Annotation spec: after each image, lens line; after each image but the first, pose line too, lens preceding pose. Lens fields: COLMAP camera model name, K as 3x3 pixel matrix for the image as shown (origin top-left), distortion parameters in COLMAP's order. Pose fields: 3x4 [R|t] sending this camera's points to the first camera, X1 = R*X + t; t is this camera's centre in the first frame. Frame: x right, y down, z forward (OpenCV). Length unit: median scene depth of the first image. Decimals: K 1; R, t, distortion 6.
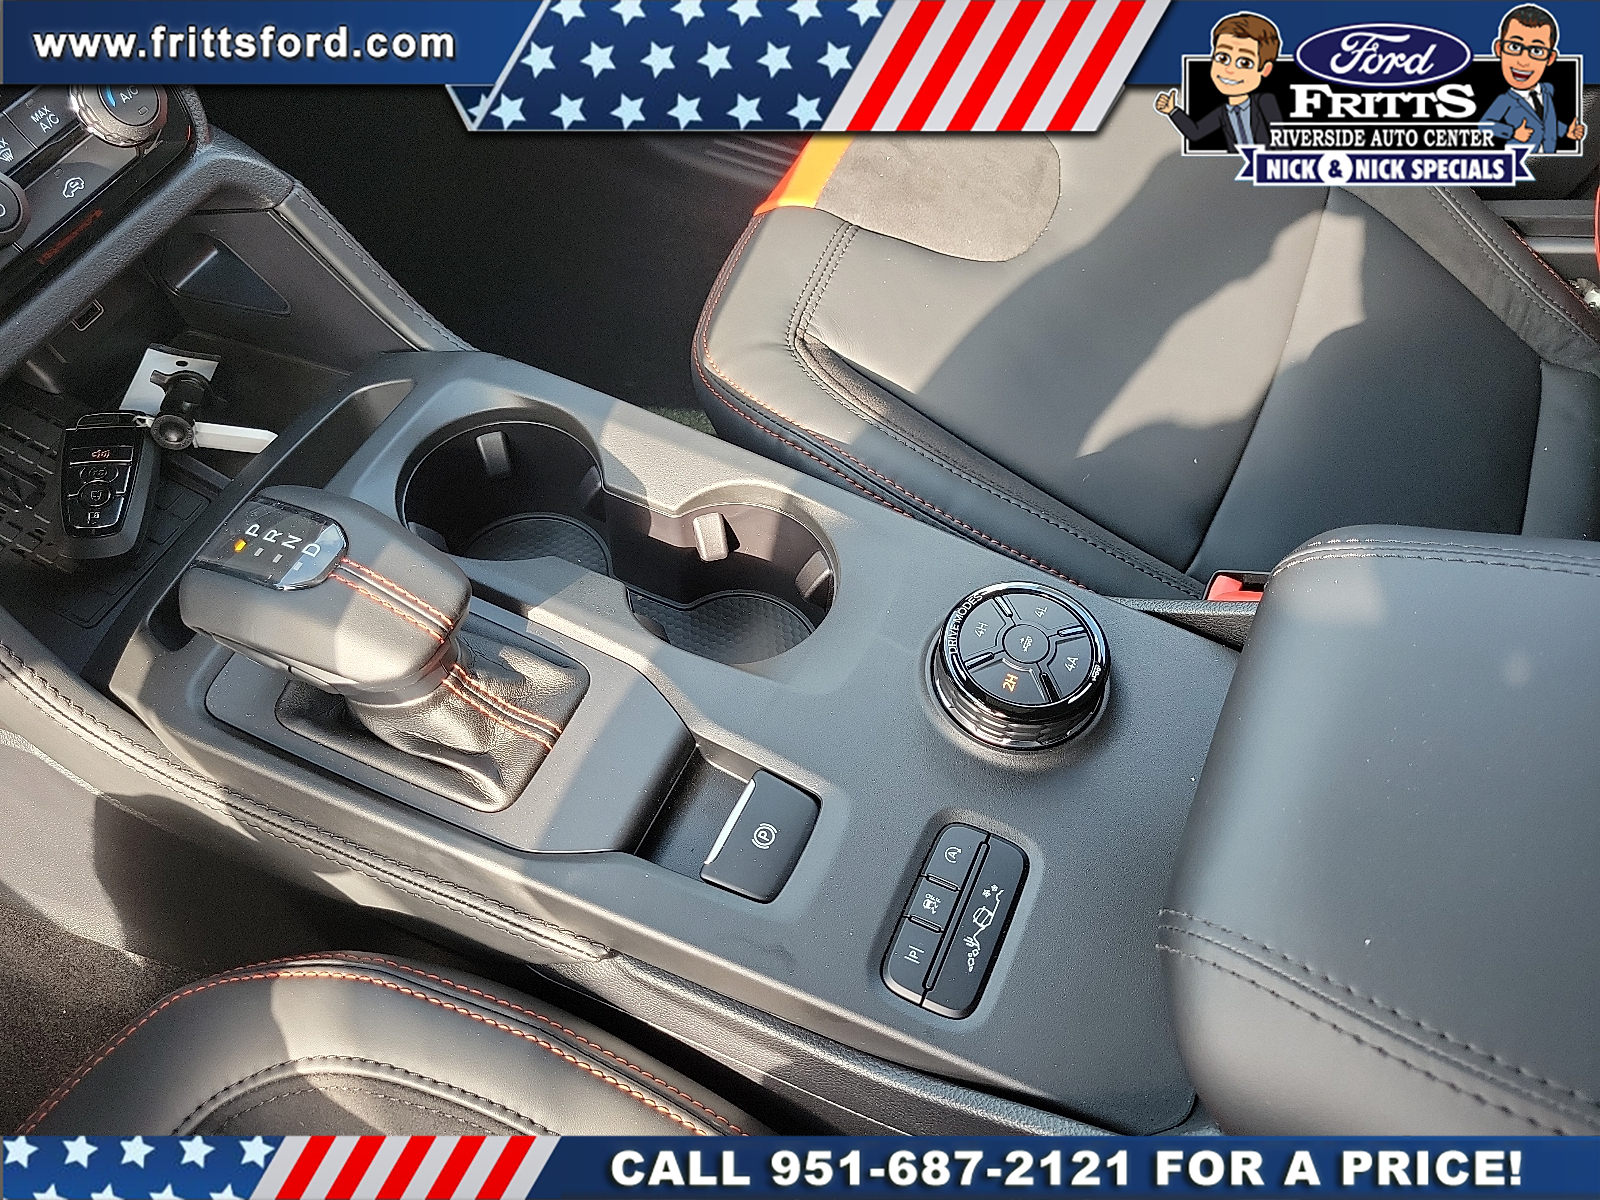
lens RADIAL K [[1217.3, 0, 797.7], [0, 1217.3, 634.3], [0, 0, 1]] dist [-0.002542, -0.002387]
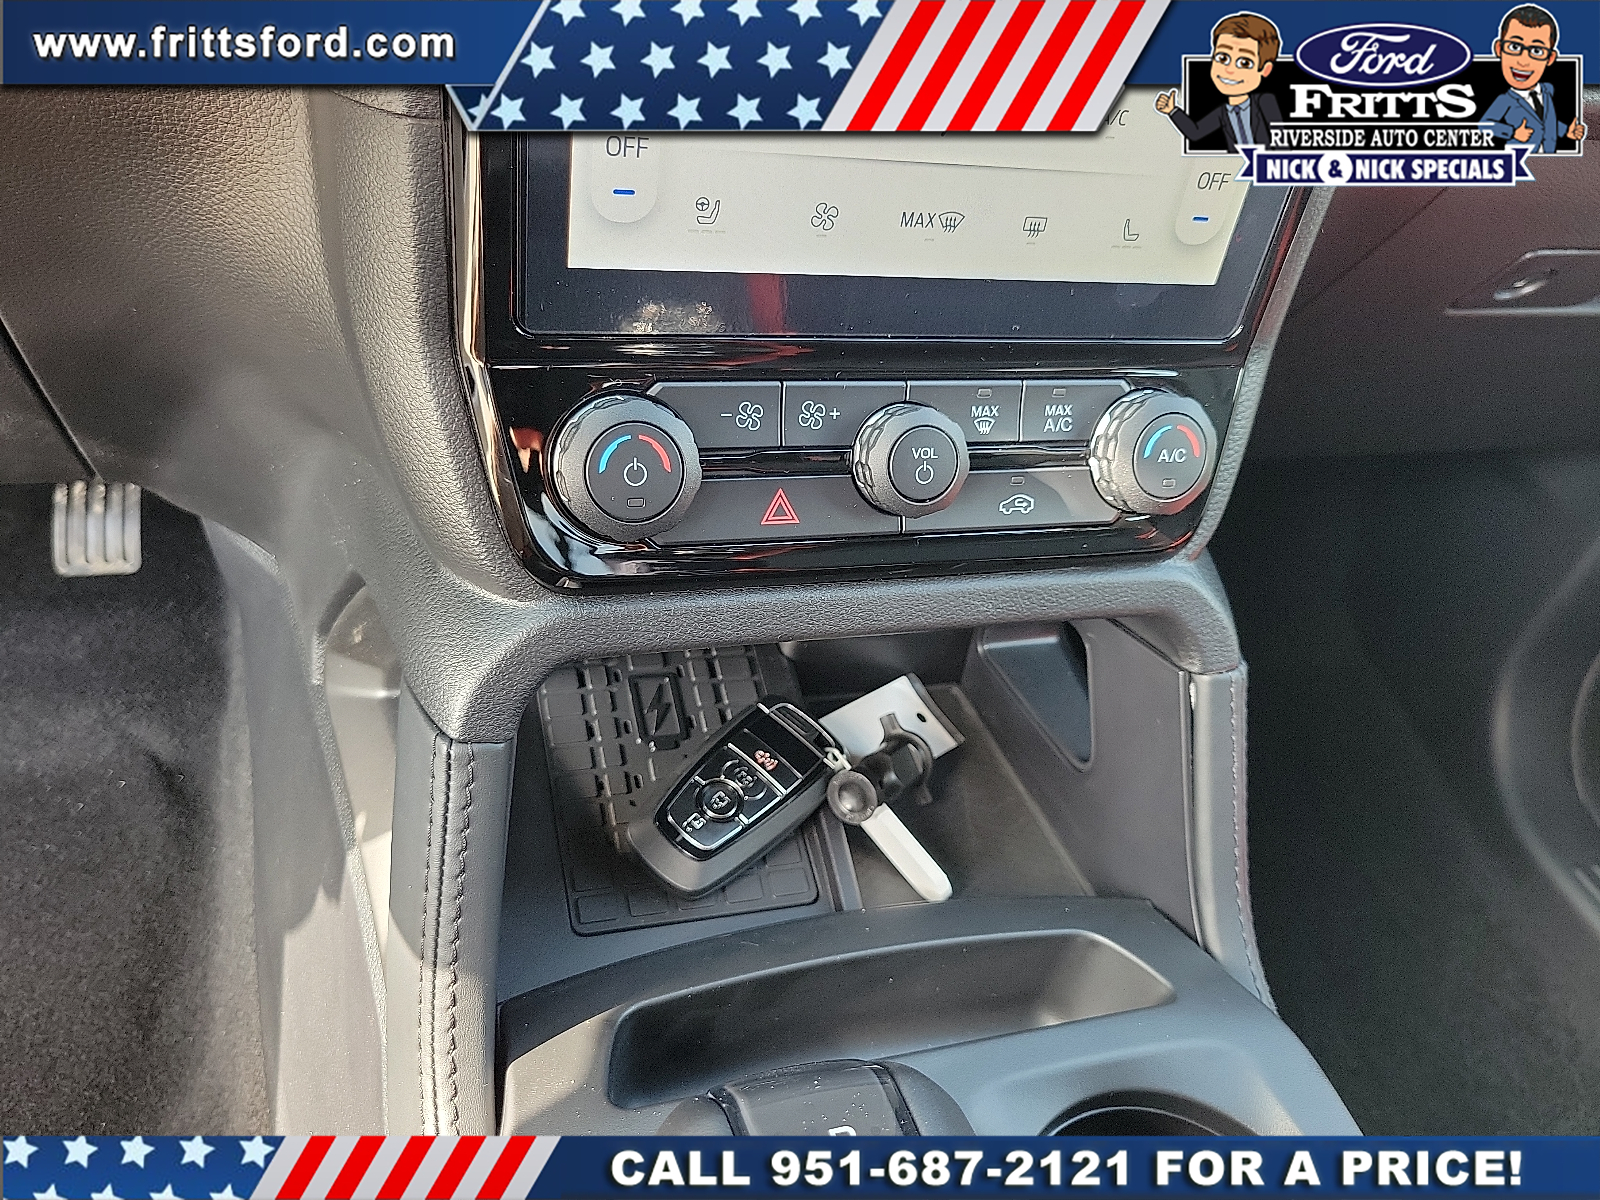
lens RADIAL K [[1217.3, 0, 797.7], [0, 1217.3, 634.3], [0, 0, 1]] dist [-0.002542, -0.002387]
pose [[0.659360, 0.585747, -0.471322, -0.260509], [-0.709523, 0.692124, -0.132440, -0.117287], [0.248637, 0.421740, 0.871960, 0.337137]]
